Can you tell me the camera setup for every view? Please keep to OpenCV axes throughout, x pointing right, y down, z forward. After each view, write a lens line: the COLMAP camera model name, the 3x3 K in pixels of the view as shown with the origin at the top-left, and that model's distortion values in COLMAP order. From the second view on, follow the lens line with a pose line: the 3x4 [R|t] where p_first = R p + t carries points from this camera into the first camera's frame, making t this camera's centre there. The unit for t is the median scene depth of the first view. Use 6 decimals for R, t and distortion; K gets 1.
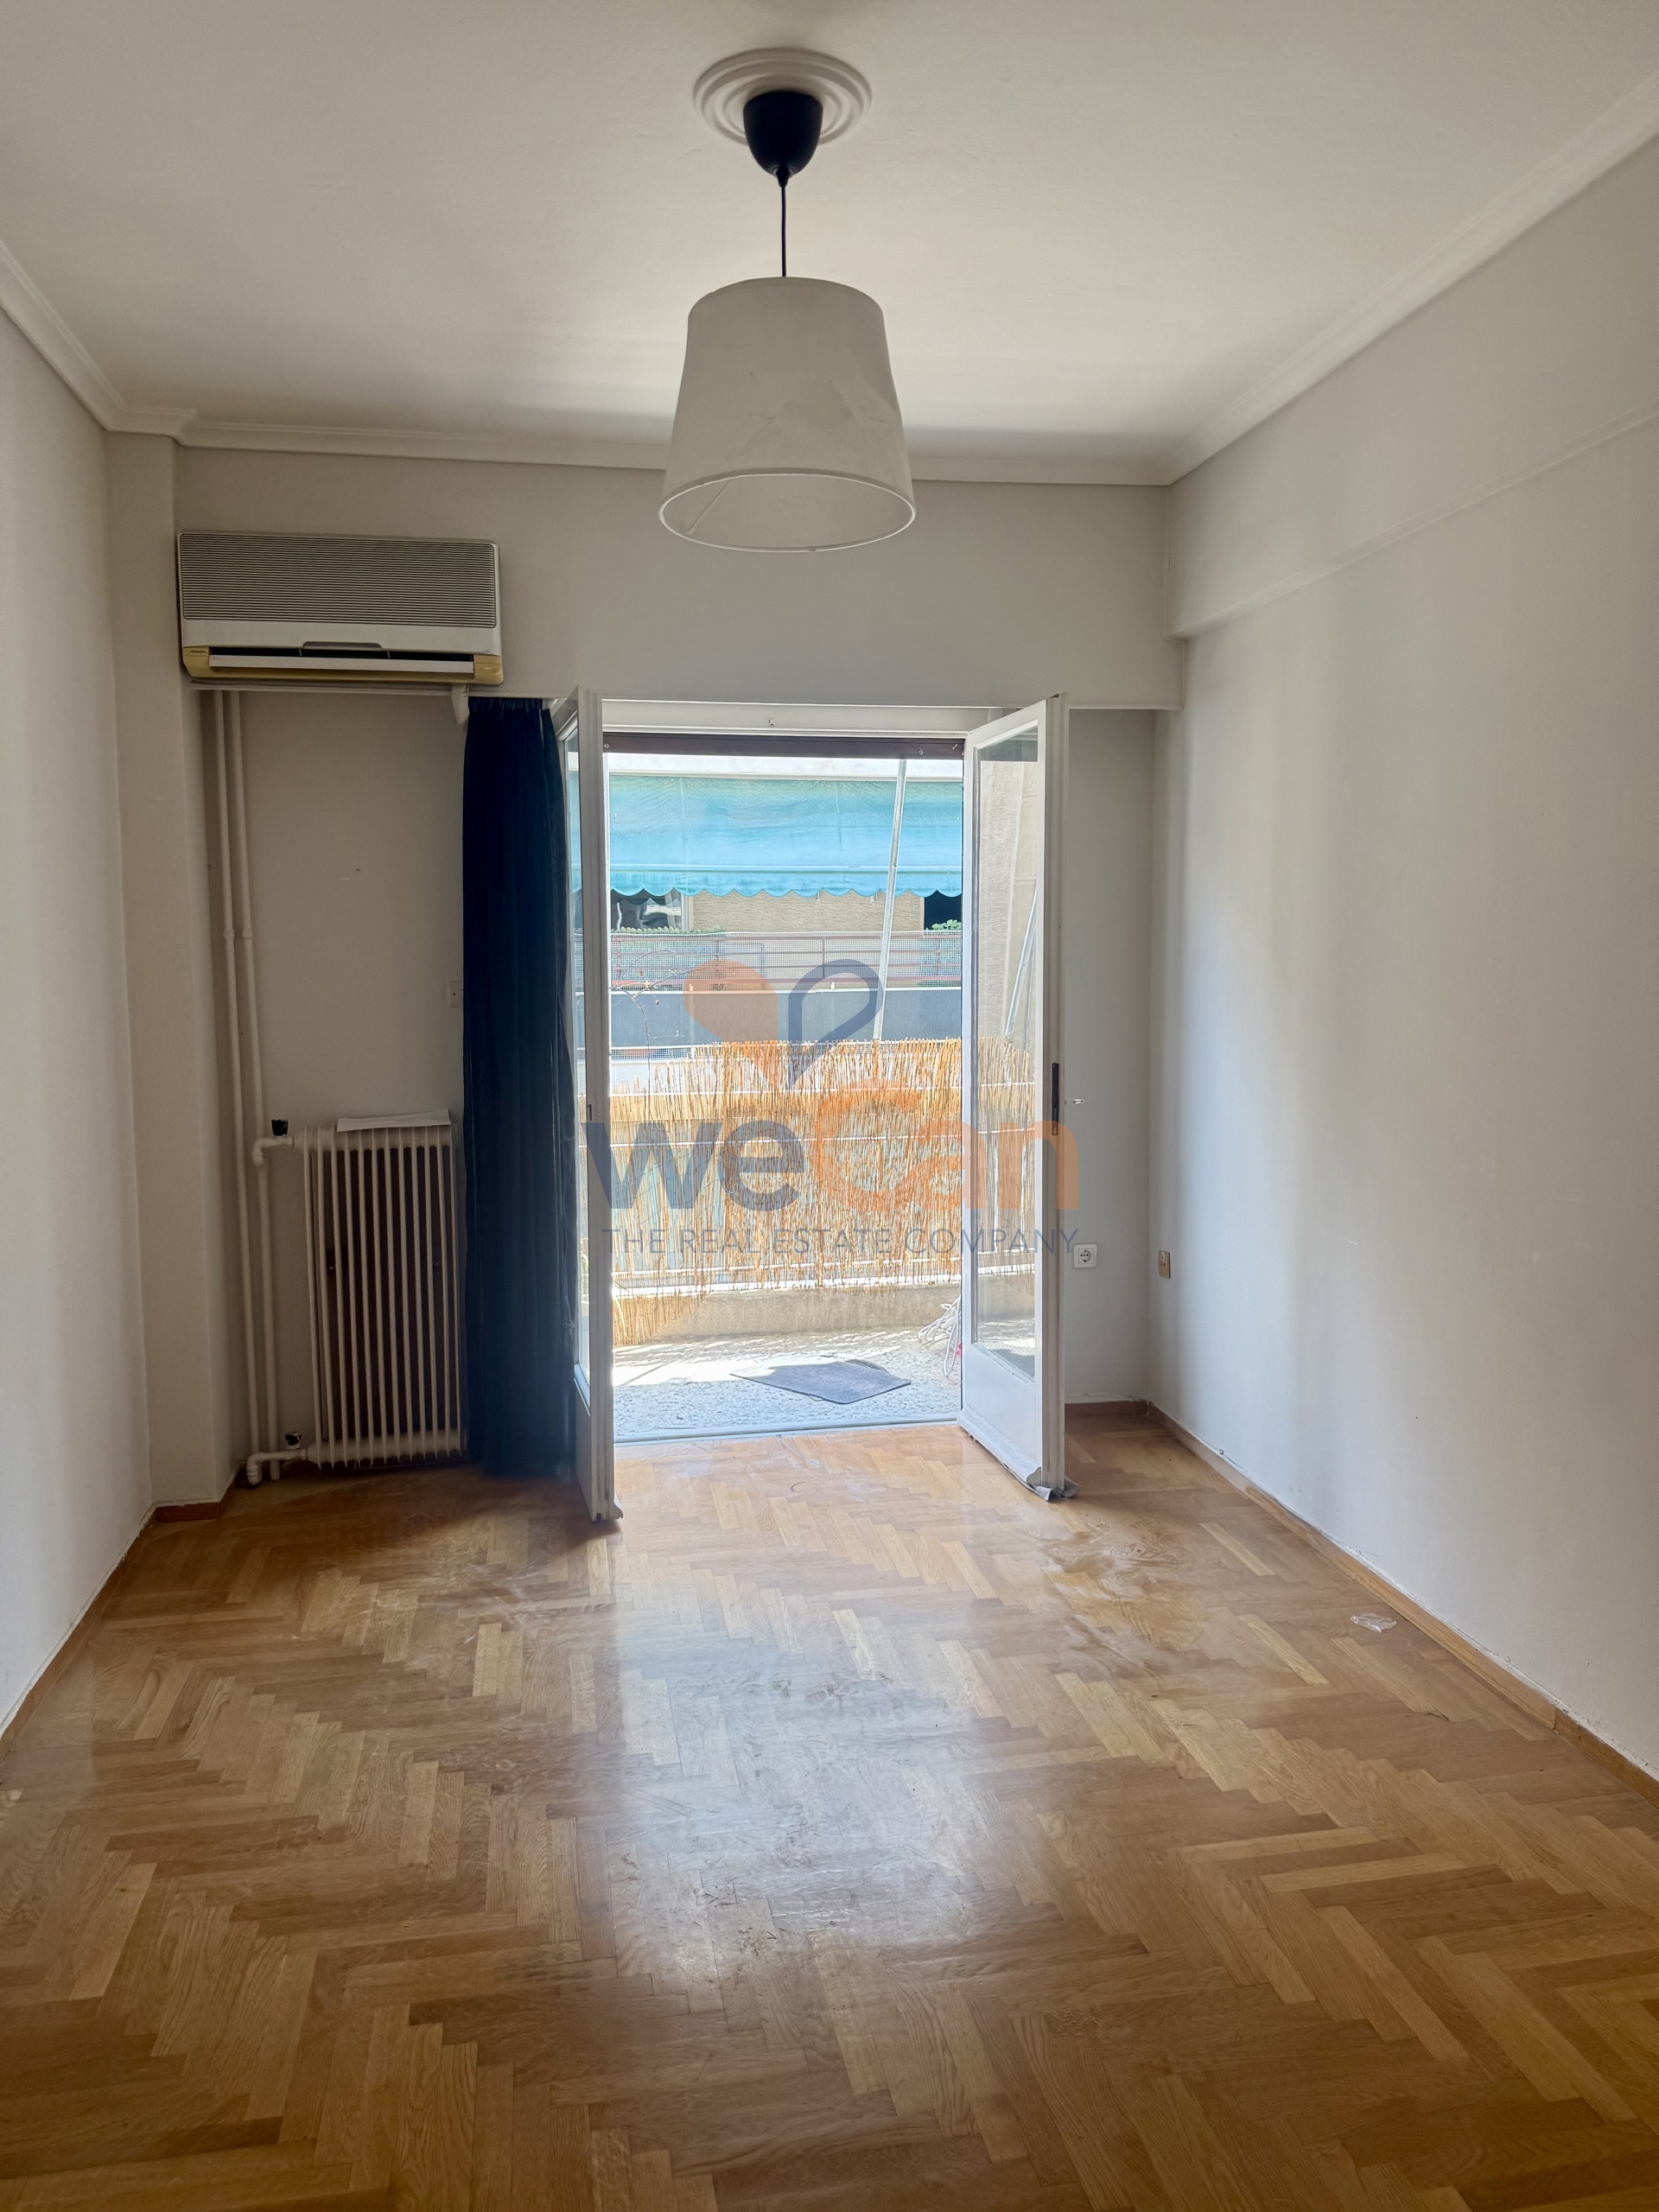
lens RADIAL K [[1493.7, 0, 829.5], [0, 1493.7, 1106.0], [0, 0, 1]] dist [-0.053271, 0.000432]
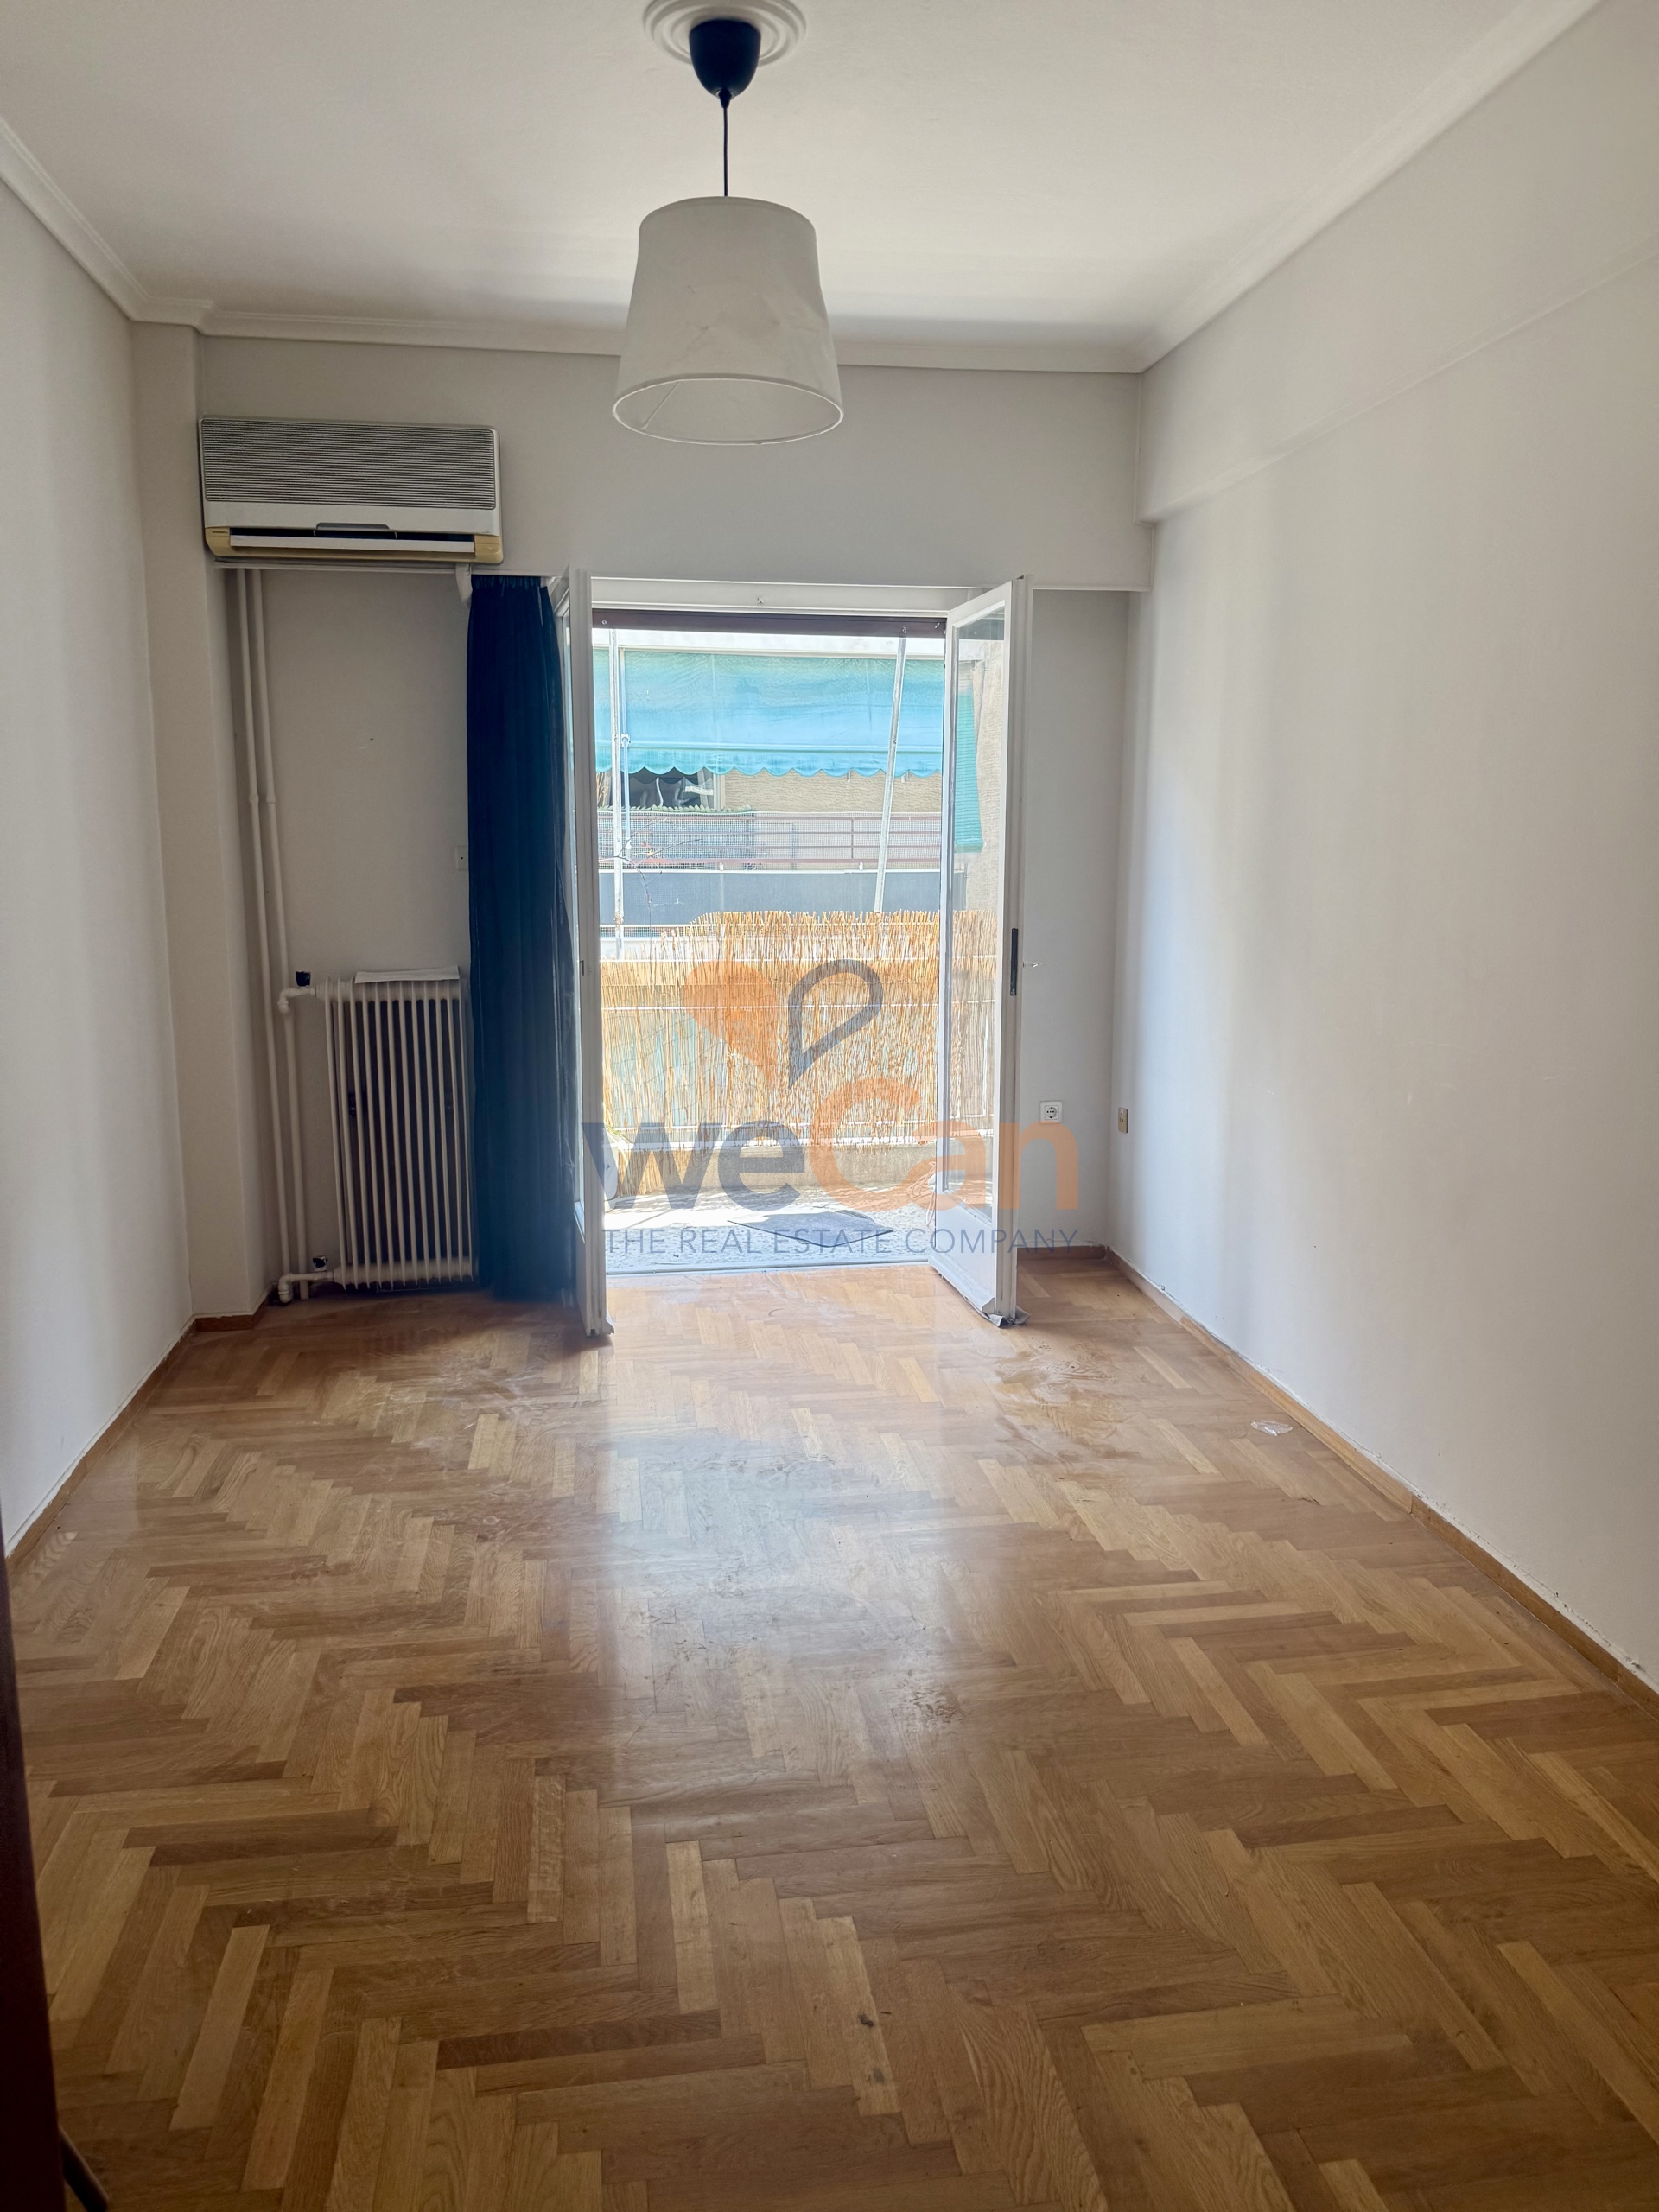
lens RADIAL K [[1493.7, 0, 829.5], [0, 1493.7, 1106.0], [0, 0, 1]] dist [-0.053271, 0.000432]
pose [[0.999462, 0.015578, -0.028870, 0.068282], [-0.013350, 0.997033, 0.075803, 0.029682], [0.029965, -0.075377, 0.996705, -0.114945]]
